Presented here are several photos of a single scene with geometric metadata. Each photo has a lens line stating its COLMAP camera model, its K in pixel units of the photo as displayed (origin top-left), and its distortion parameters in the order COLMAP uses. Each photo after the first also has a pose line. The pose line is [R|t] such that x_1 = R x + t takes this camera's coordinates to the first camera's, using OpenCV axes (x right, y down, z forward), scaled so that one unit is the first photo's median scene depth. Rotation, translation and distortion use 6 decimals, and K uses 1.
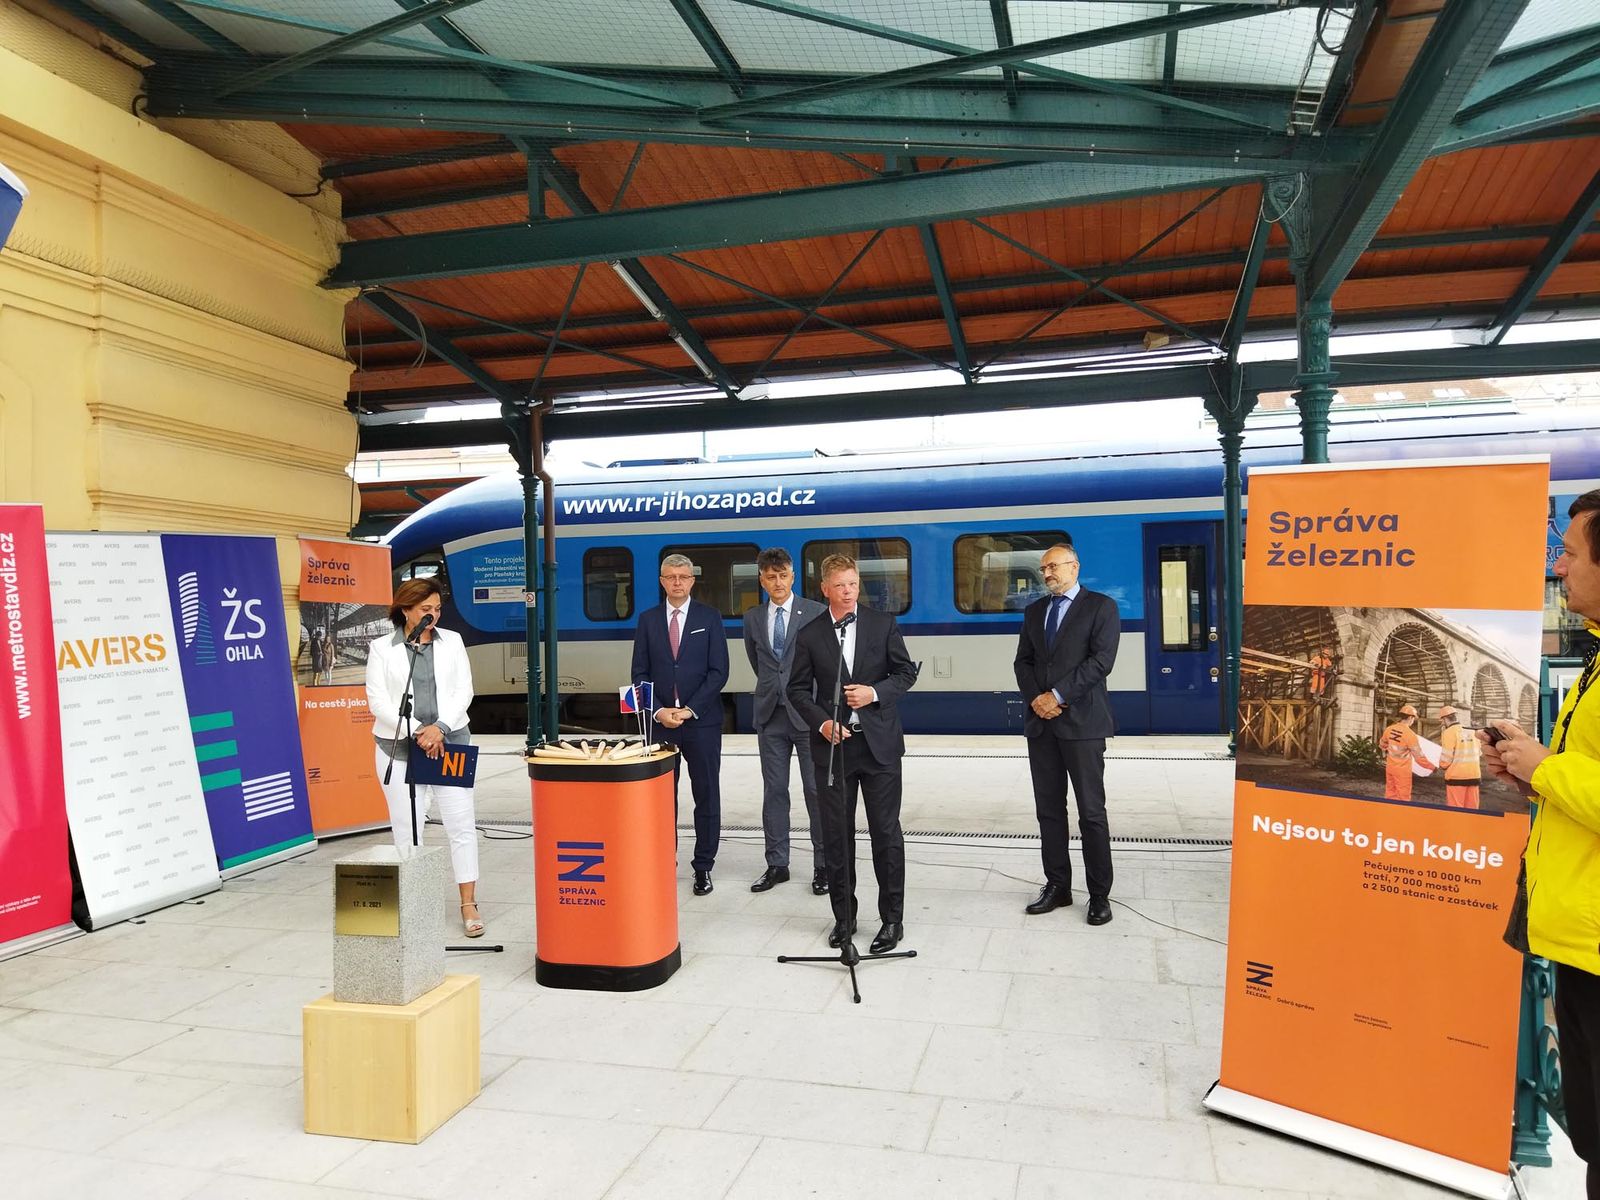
lens RADIAL K [[1239.4, 0, 789.2], [0, 1239.4, 605.1], [0, 0, 1]] dist [0.069275, -0.099531]
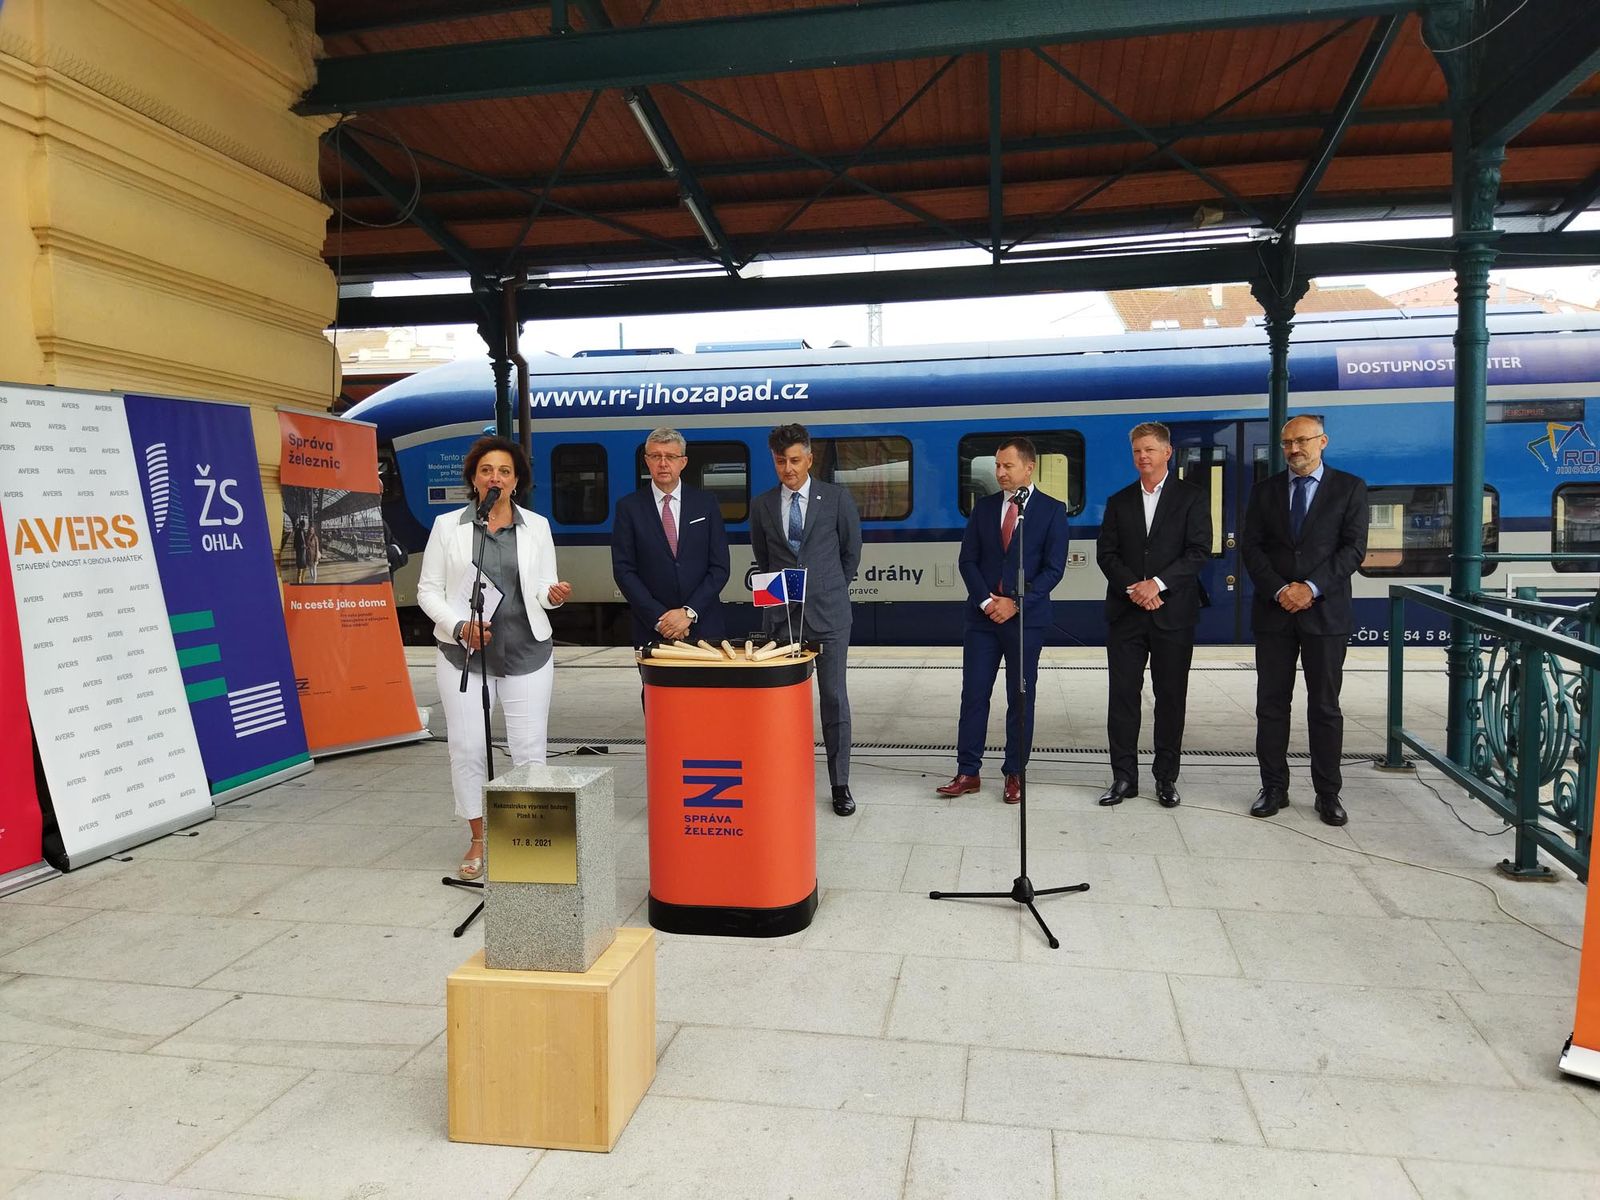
lens RADIAL K [[1239.4, 0, 791.3], [0, 1239.4, 605.1], [0, 0, 1]] dist [0.069275, -0.099531]
pose [[0.996763, 0.002164, 0.080363, -0.118615], [-0.007343, 0.997910, 0.064198, 0.022894], [-0.080057, -0.064580, 0.994696, 0.122028]]
